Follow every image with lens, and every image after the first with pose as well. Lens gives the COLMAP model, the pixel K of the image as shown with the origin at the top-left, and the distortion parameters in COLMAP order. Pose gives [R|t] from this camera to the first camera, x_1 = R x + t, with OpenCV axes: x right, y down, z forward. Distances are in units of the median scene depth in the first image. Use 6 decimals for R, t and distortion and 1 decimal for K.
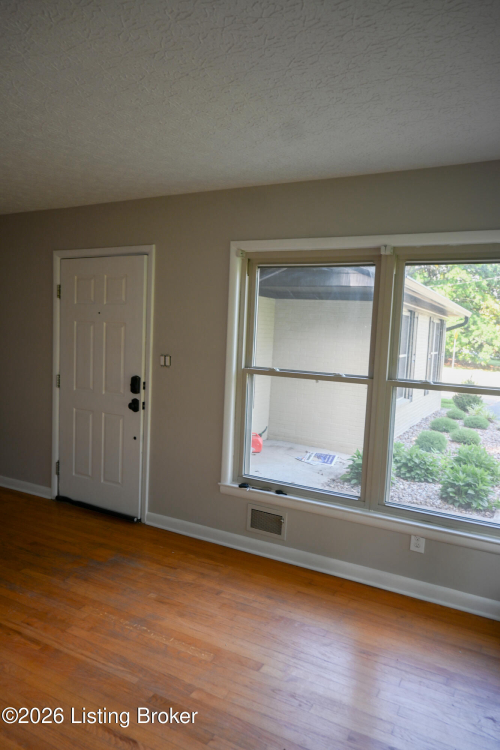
lens RADIAL K [[515.2, 0, 250.8], [0, 515.2, 372.3], [0, 0, 1]] dist [0.004826, -0.001427]
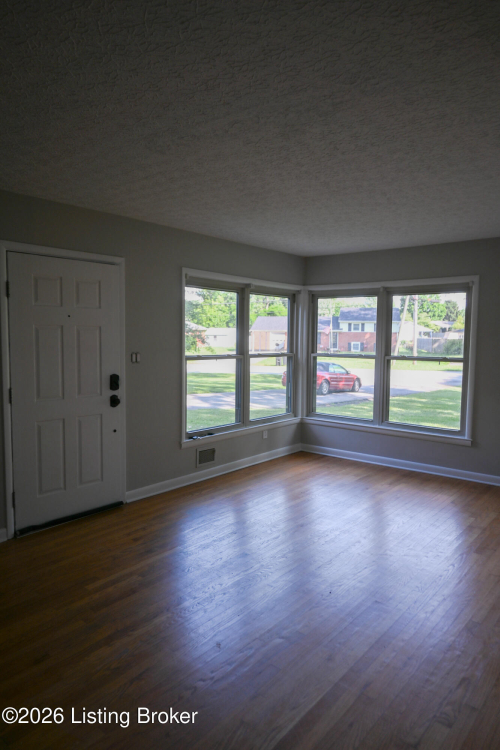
lens RADIAL K [[515.2, 0, 250.8], [0, 515.2, 372.3], [0, 0, 1]] dist [0.004826, -0.001427]
pose [[0.185939, -0.106910, 0.976728, -1.272407], [0.083628, 0.992178, 0.092680, -0.076276], [-0.978996, 0.064449, 0.193425, 0.512701]]
